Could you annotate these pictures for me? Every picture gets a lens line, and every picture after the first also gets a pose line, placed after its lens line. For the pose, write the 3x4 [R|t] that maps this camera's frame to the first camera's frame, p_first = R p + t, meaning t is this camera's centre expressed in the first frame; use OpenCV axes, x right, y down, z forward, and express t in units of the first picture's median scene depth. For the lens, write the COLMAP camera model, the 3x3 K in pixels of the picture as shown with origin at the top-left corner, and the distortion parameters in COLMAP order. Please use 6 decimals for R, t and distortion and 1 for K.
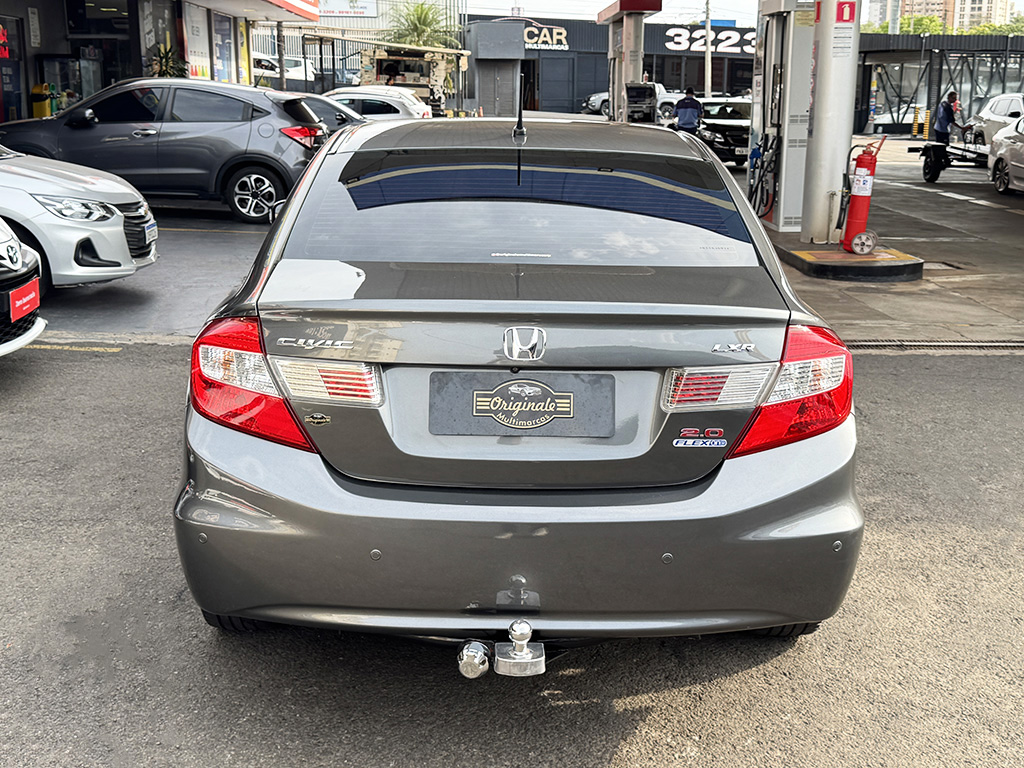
lens RADIAL K [[1267.5, 0, 512.0], [0, 1267.5, 384.0], [0, 0, 1]] dist [0.226767, -0.574546]
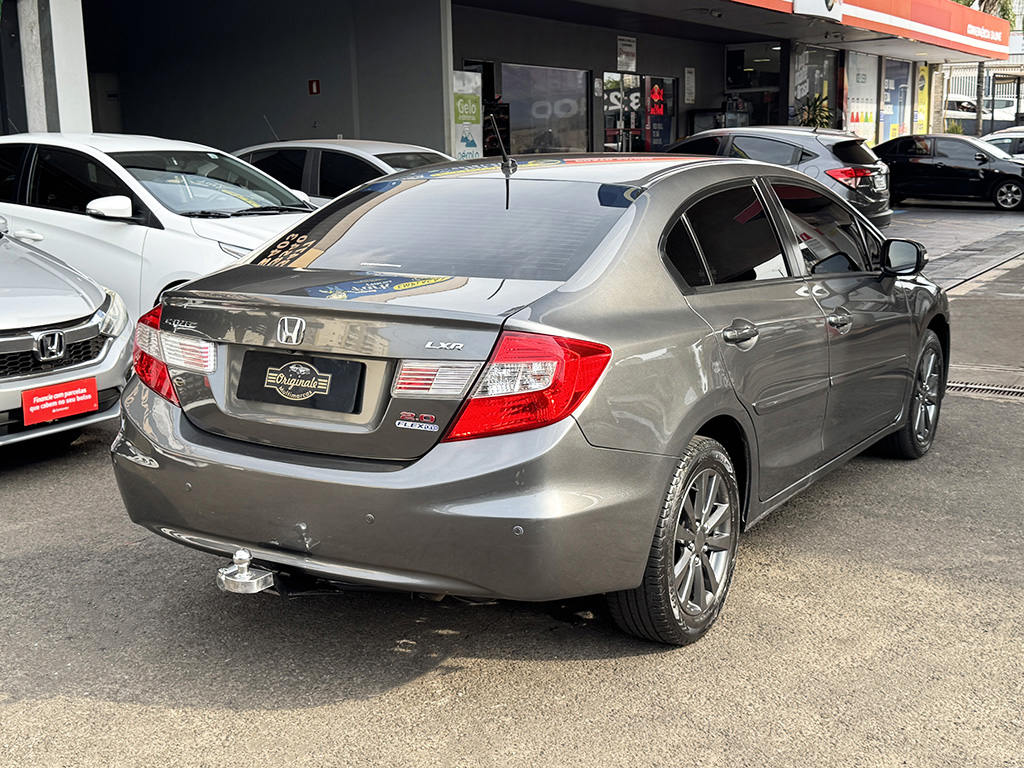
lens RADIAL K [[1267.5, 0, 512.0], [0, 1267.5, 384.0], [0, 0, 1]] dist [0.226767, -0.574546]
pose [[0.845761, 0.074744, -0.528301, 0.160204], [-0.093371, 0.995594, -0.008620, 0.001947], [0.525329, 0.056619, 0.849014, 0.011052]]
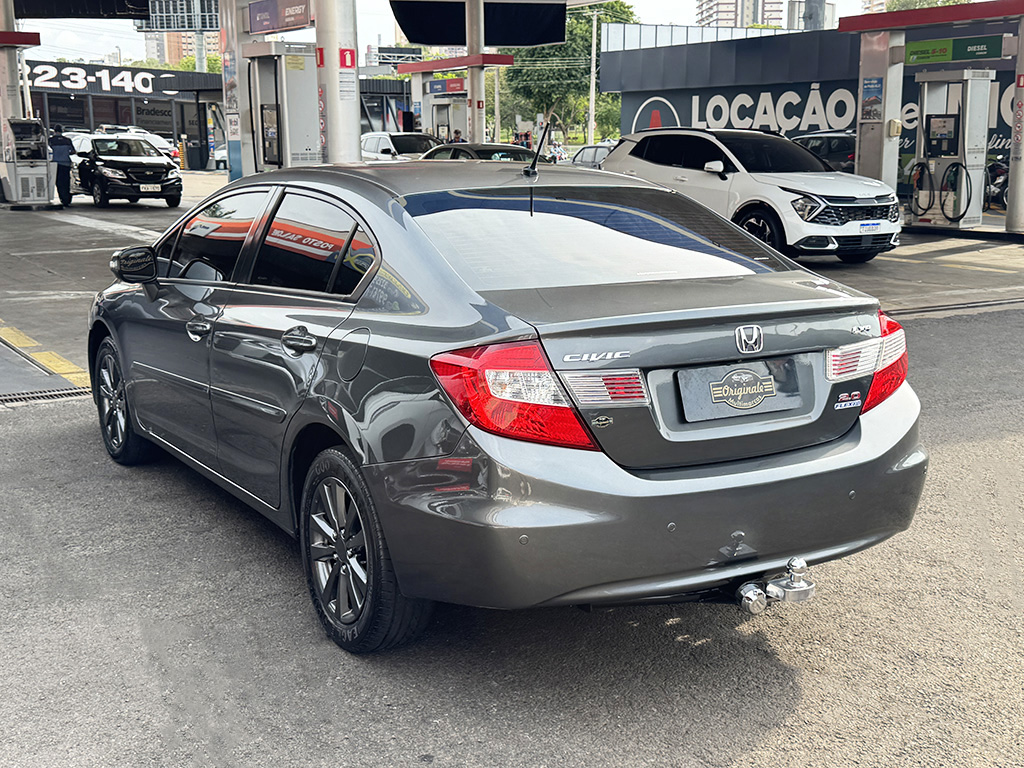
lens RADIAL K [[1267.5, 0, 512.0], [0, 1267.5, 384.0], [0, 0, 1]] dist [0.226767, -0.574546]
pose [[0.865910, -0.106424, 0.488748, -0.150694], [0.119408, 0.992834, 0.004633, -0.004092], [-0.485739, 0.054349, 0.872413, 0.005333]]
